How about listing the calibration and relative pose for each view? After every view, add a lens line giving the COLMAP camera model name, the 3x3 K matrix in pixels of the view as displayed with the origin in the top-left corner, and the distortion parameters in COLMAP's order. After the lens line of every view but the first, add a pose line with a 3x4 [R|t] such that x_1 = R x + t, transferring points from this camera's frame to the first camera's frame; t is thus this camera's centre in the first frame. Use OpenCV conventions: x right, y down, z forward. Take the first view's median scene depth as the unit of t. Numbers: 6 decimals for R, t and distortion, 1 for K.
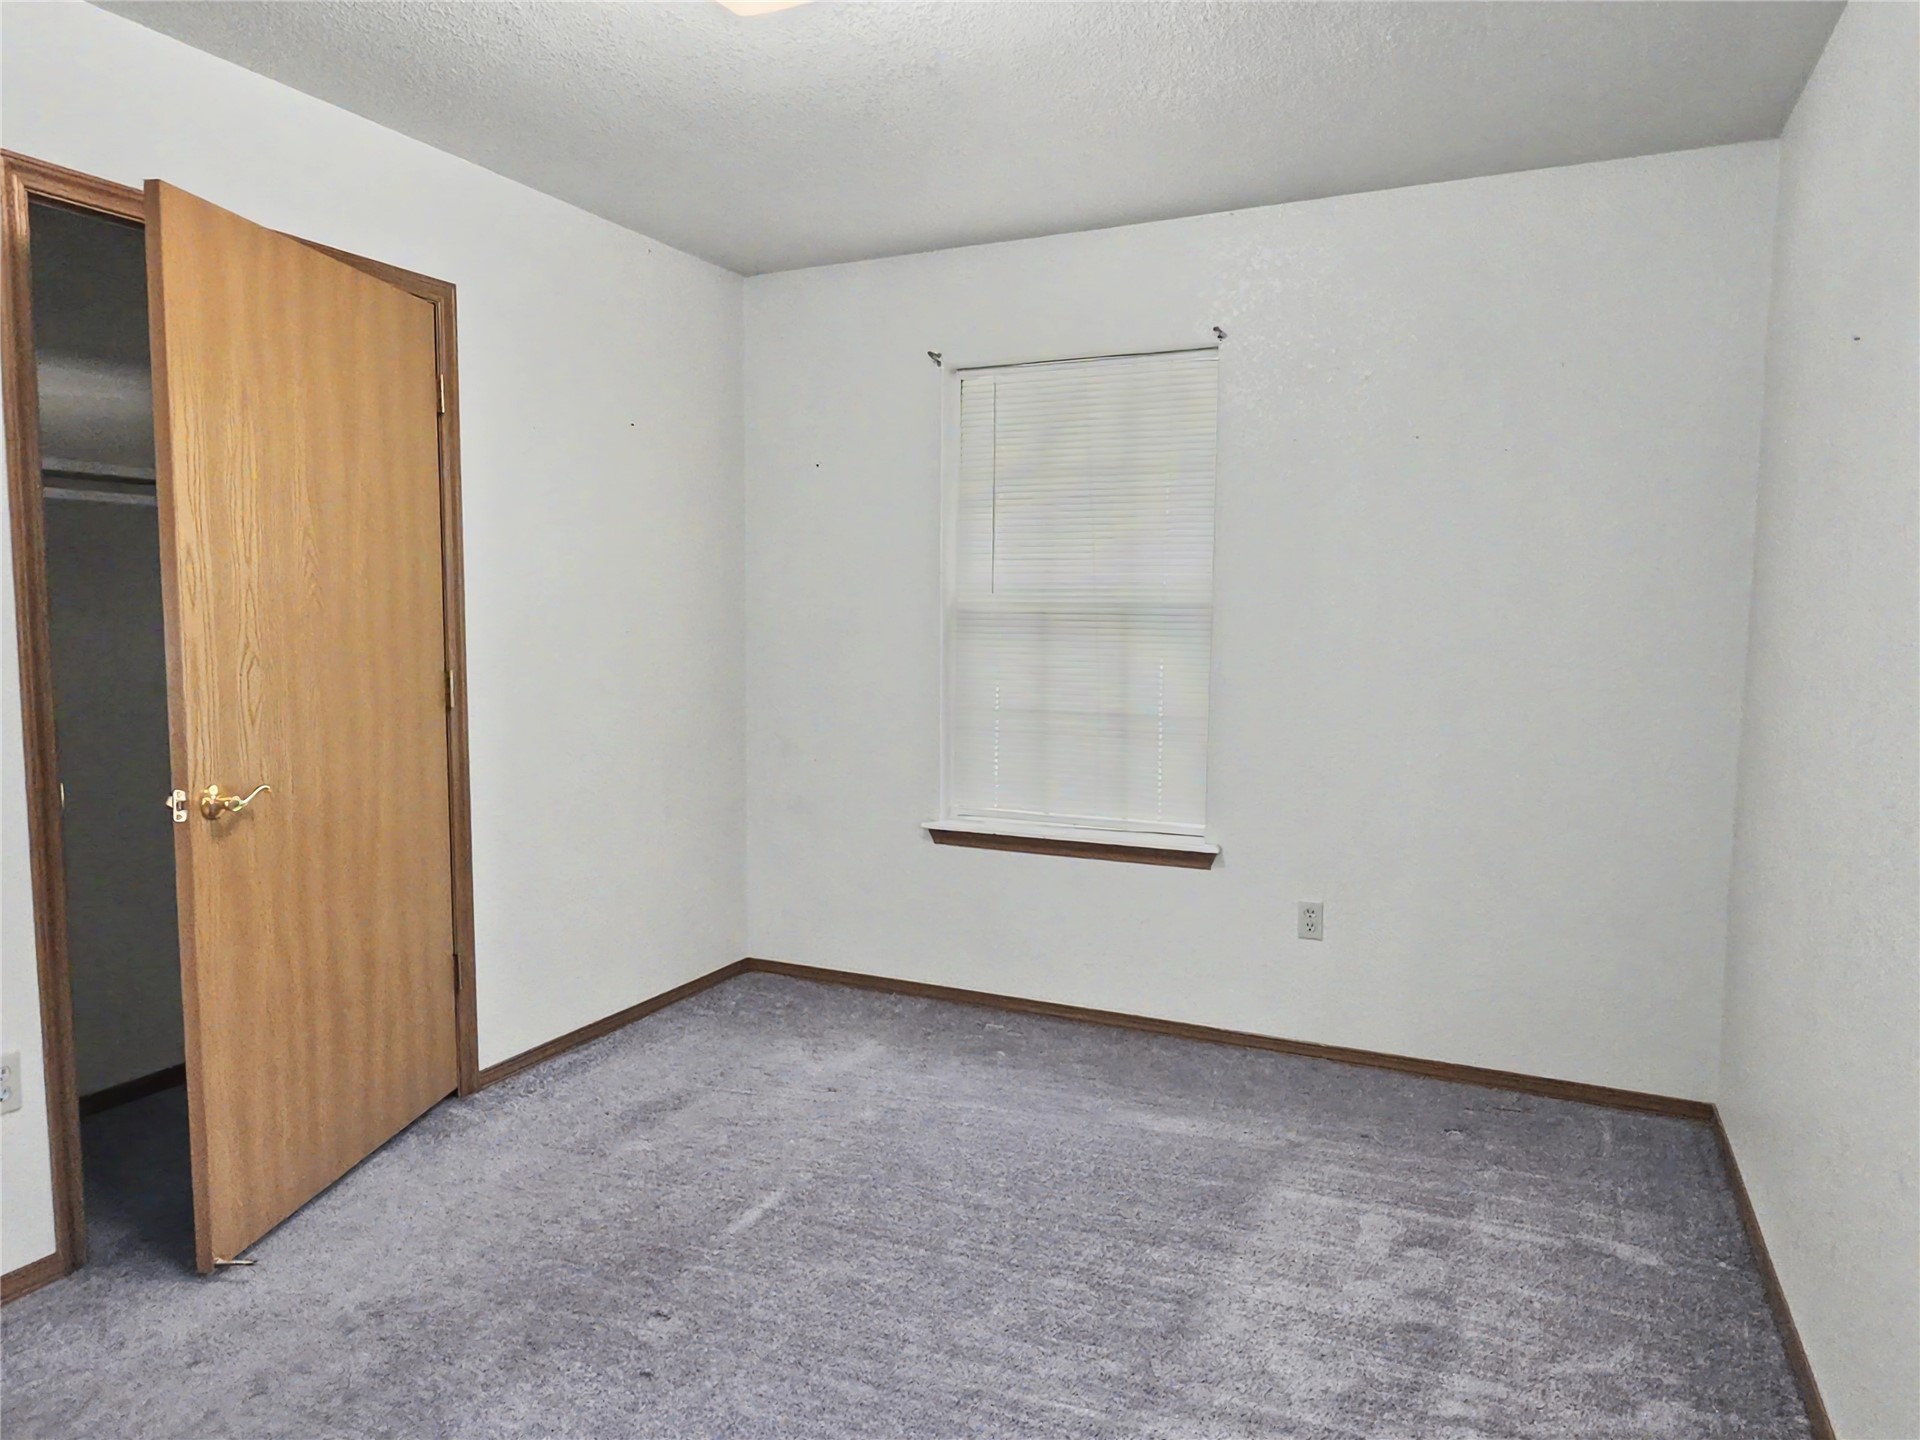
lens RADIAL K [[1215.0, 0, 965.3], [0, 1215.0, 718.0], [0, 0, 1]] dist [0.000777, -0.000080]
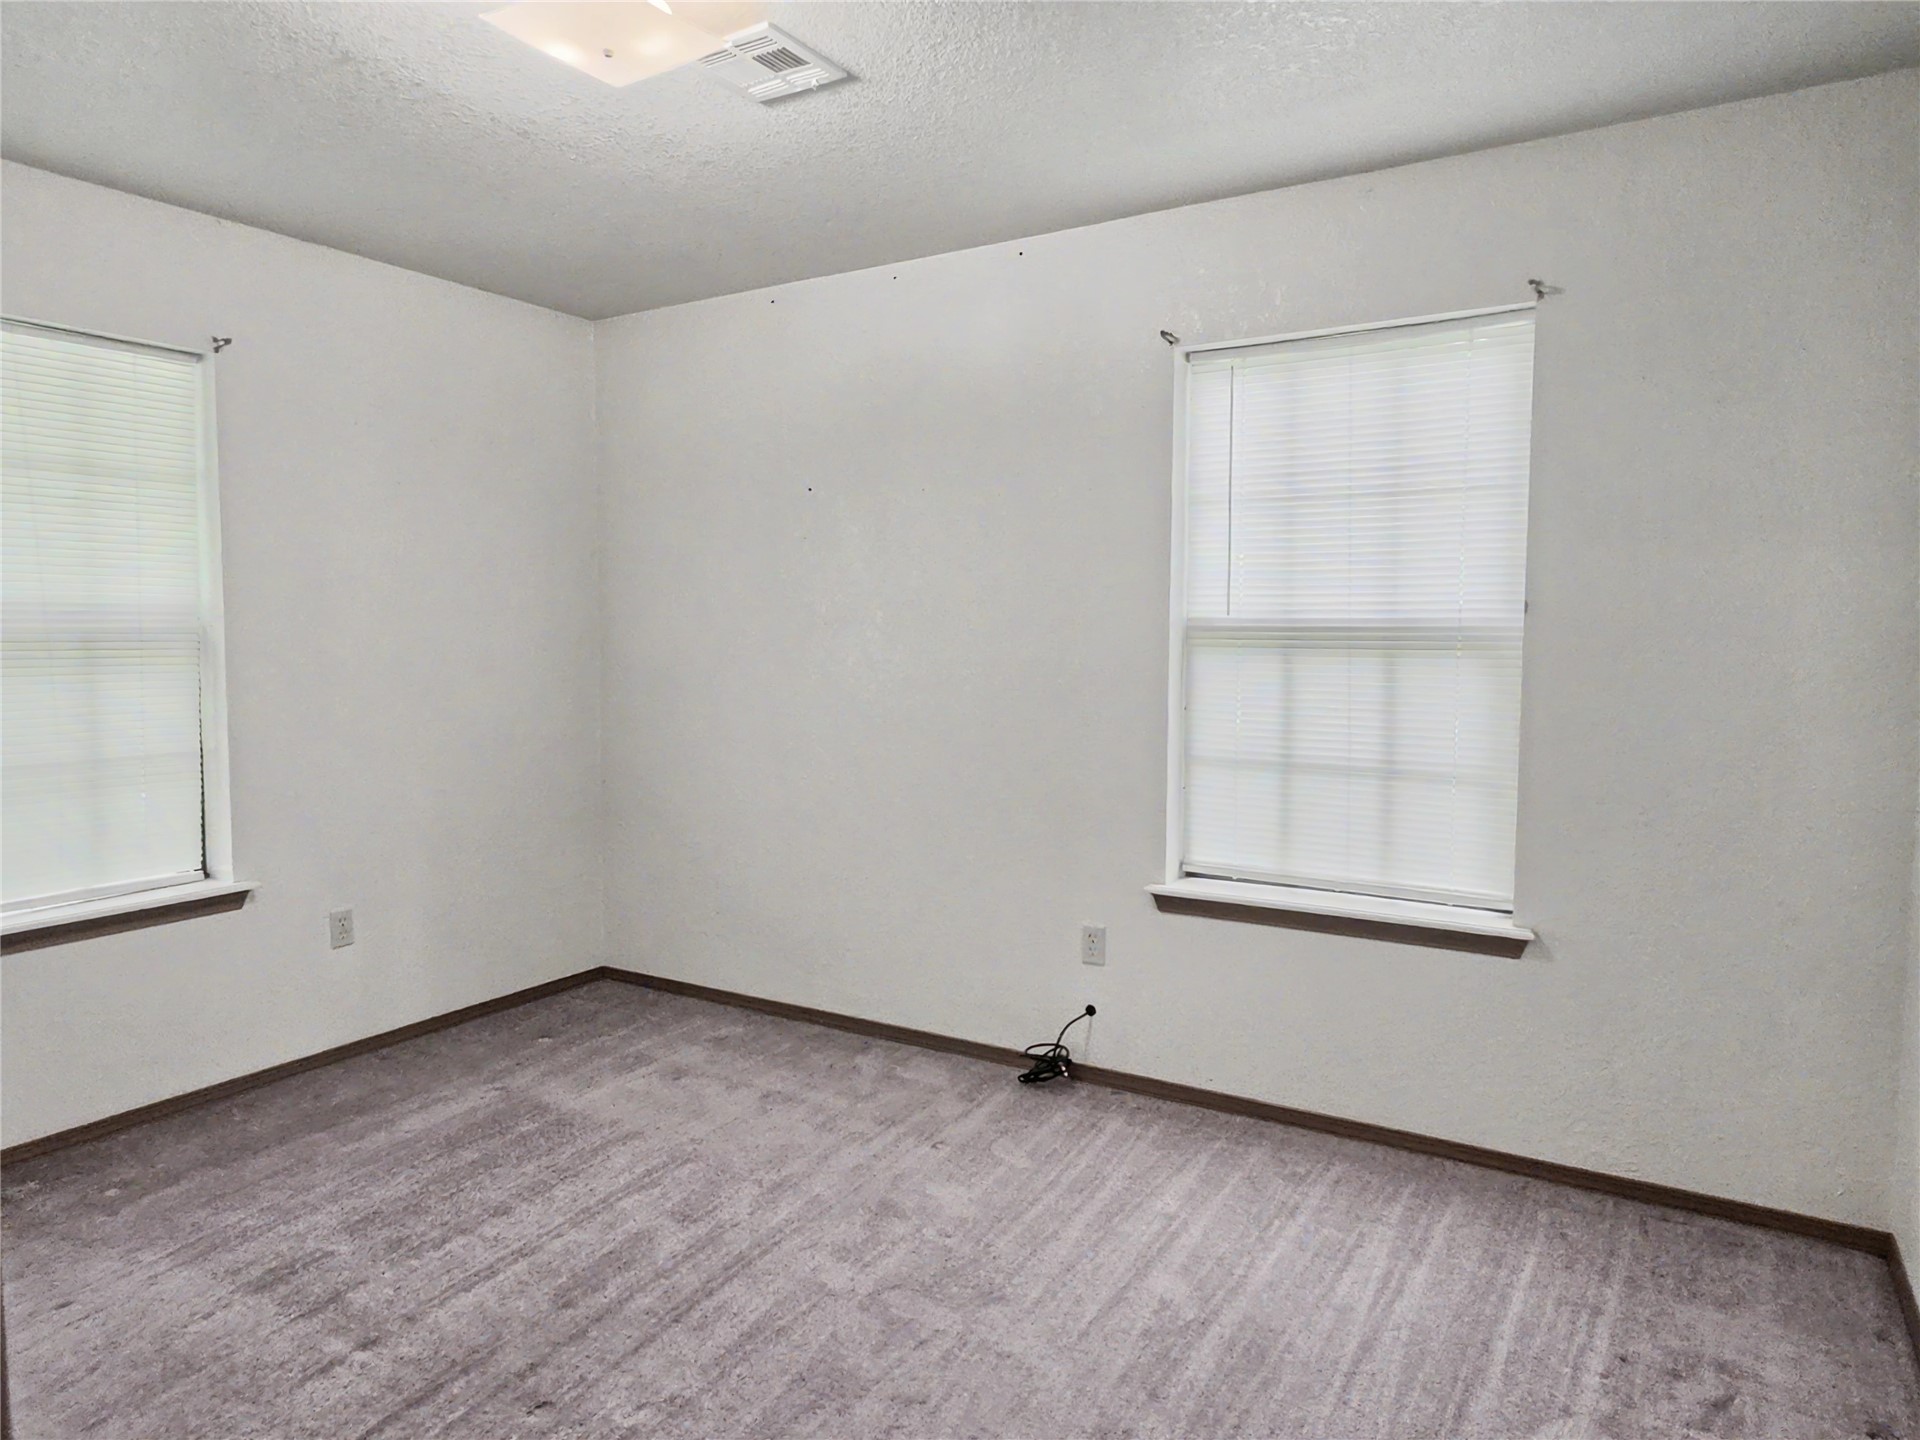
lens RADIAL K [[1218.7, 0, 960.0], [0, 1218.7, 720.0], [0, 0, 1]] dist [0.000368, -0.001563]
pose [[0.110106, -0.081236, 0.990595, -0.919271], [0.090332, 0.993347, 0.071421, -0.052930], [-0.989807, 0.081618, 0.116711, 0.445946]]
